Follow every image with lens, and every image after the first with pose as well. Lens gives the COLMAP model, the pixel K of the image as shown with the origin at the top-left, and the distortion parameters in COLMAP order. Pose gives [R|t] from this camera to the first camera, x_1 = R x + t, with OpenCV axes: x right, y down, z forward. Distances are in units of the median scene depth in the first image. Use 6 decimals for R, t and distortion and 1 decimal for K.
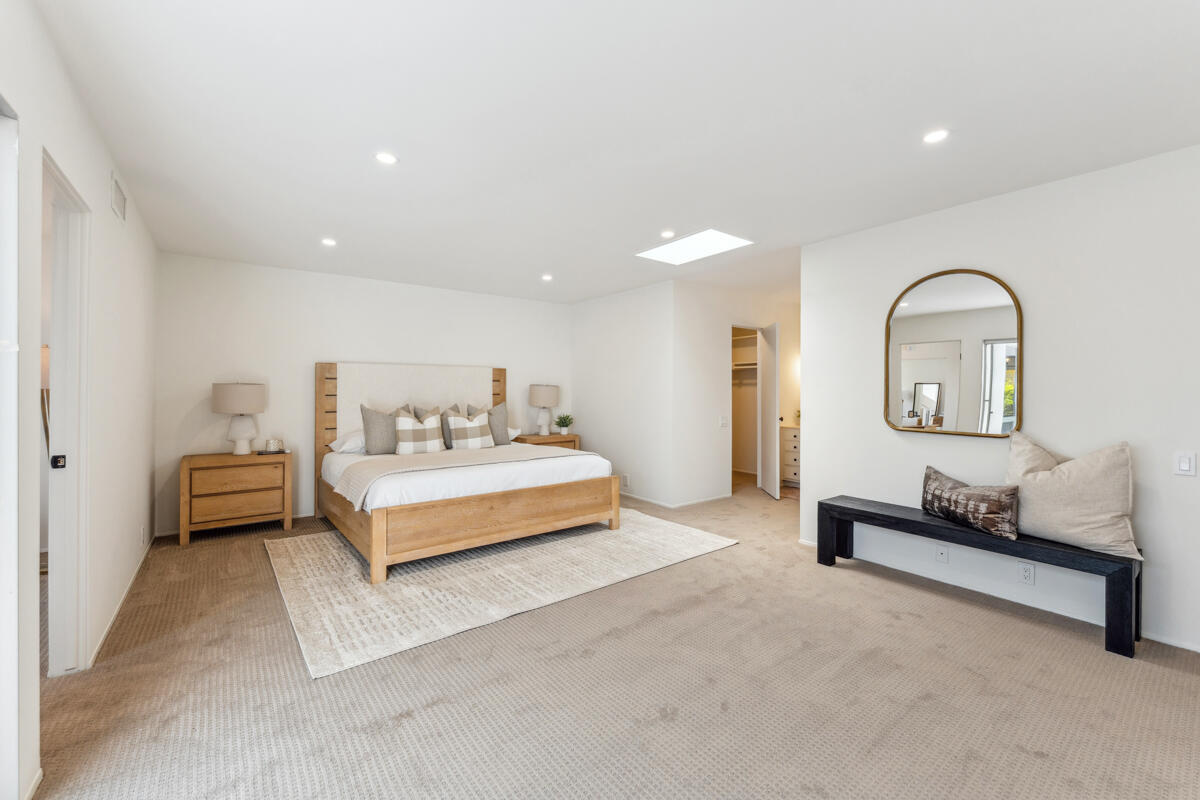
lens RADIAL K [[486.8, 0, 597.7], [0, 486.8, 391.4], [0, 0, 1]] dist [-0.000532, 0.000095]
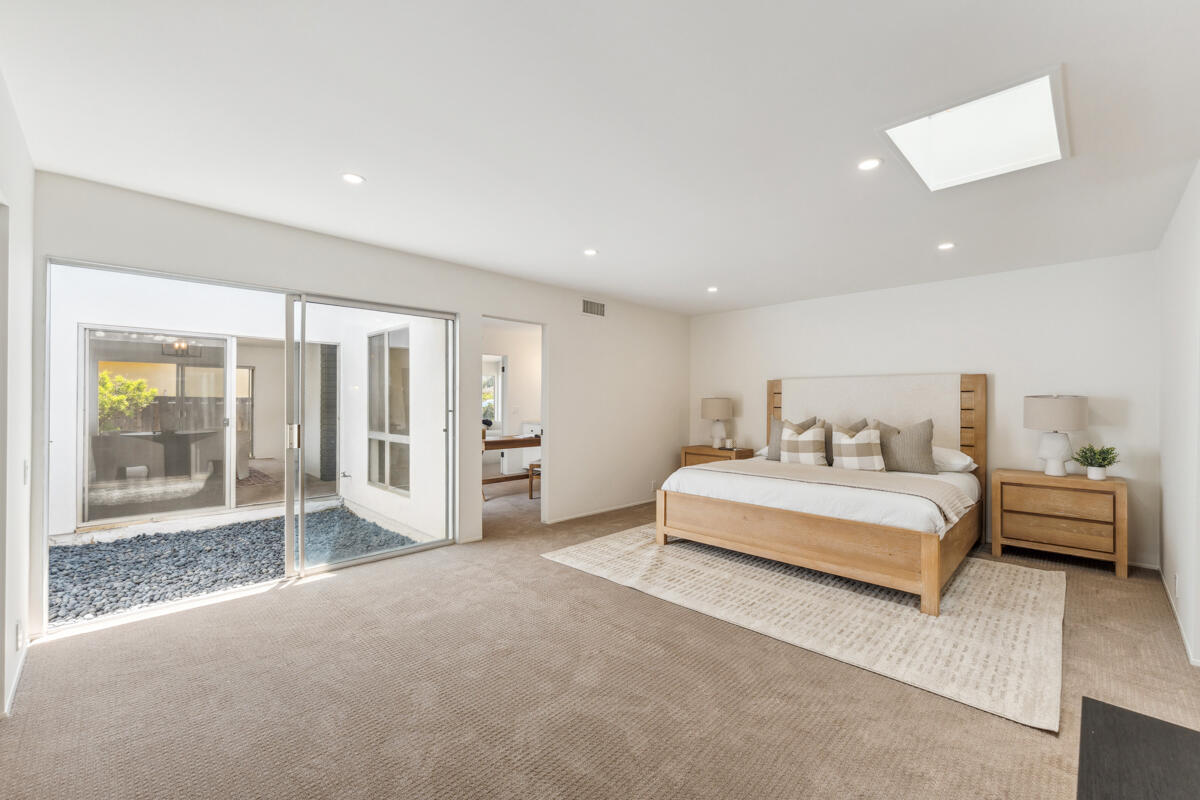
lens RADIAL K [[486.8, 0, 599.0], [0, 486.8, 401.4], [0, 0, 1]] dist [-0.000532, 0.000095]
pose [[0.137652, -0.002143, -0.990478, 0.652474], [-0.006438, 0.999975, -0.003058, -0.000108], [0.990460, 0.006797, 0.137635, 0.480542]]
